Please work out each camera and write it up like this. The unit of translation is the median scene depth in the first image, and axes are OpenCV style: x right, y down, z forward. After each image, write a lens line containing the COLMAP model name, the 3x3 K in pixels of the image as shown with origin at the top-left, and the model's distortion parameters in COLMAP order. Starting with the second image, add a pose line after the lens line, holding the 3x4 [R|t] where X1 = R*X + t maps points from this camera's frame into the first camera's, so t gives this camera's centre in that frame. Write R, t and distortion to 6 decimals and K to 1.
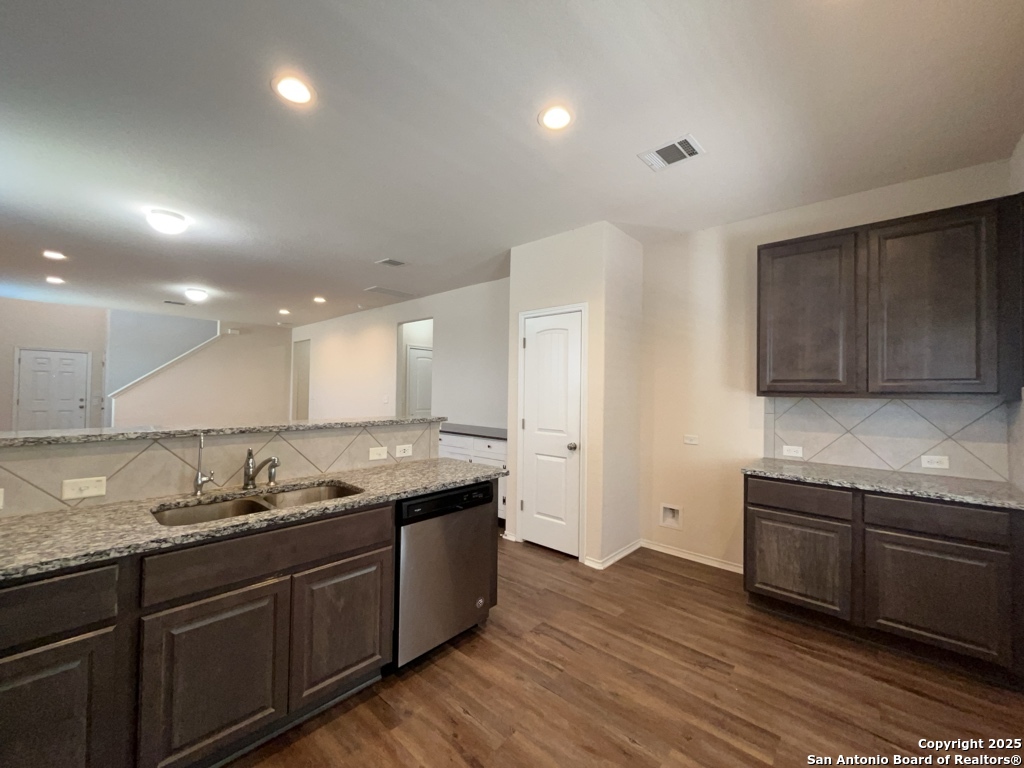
lens RADIAL K [[414.3, 0, 515.0], [0, 414.3, 384.2], [0, 0, 1]] dist [0.001617, -0.002471]
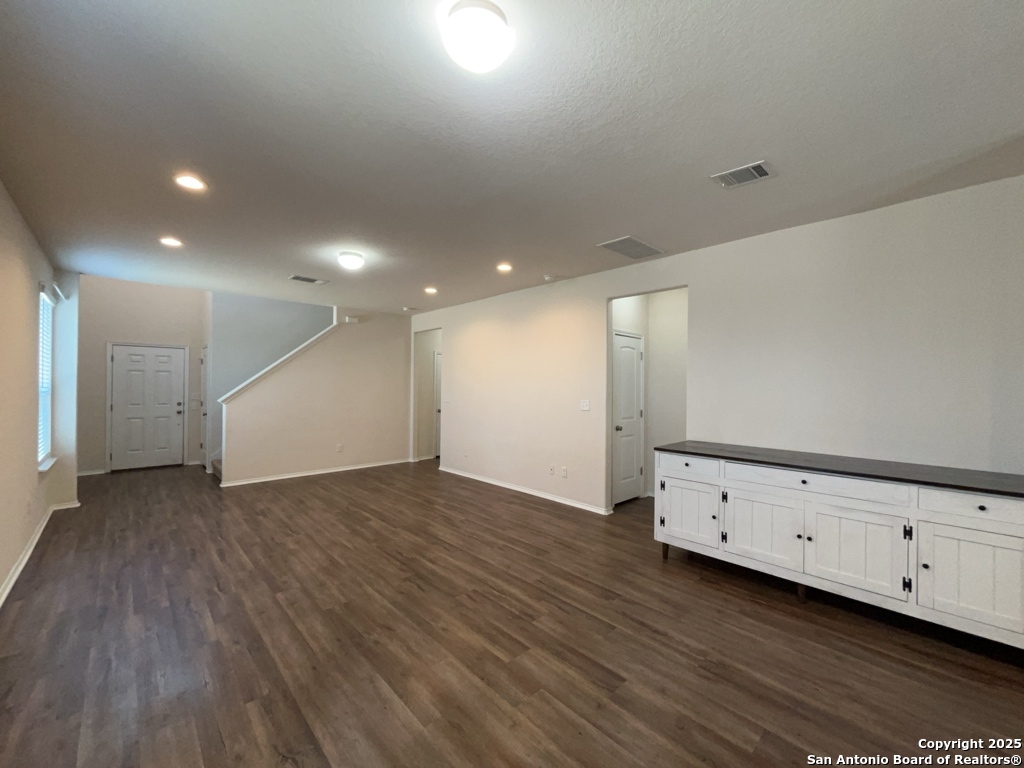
lens RADIAL K [[414.3, 0, 515.0], [0, 414.3, 384.2], [0, 0, 1]] dist [0.001617, -0.002471]
pose [[0.996718, -0.006675, -0.080678, -0.316395], [0.007901, 0.999858, 0.014889, -0.010251], [0.080567, -0.015478, 0.996629, 0.227180]]
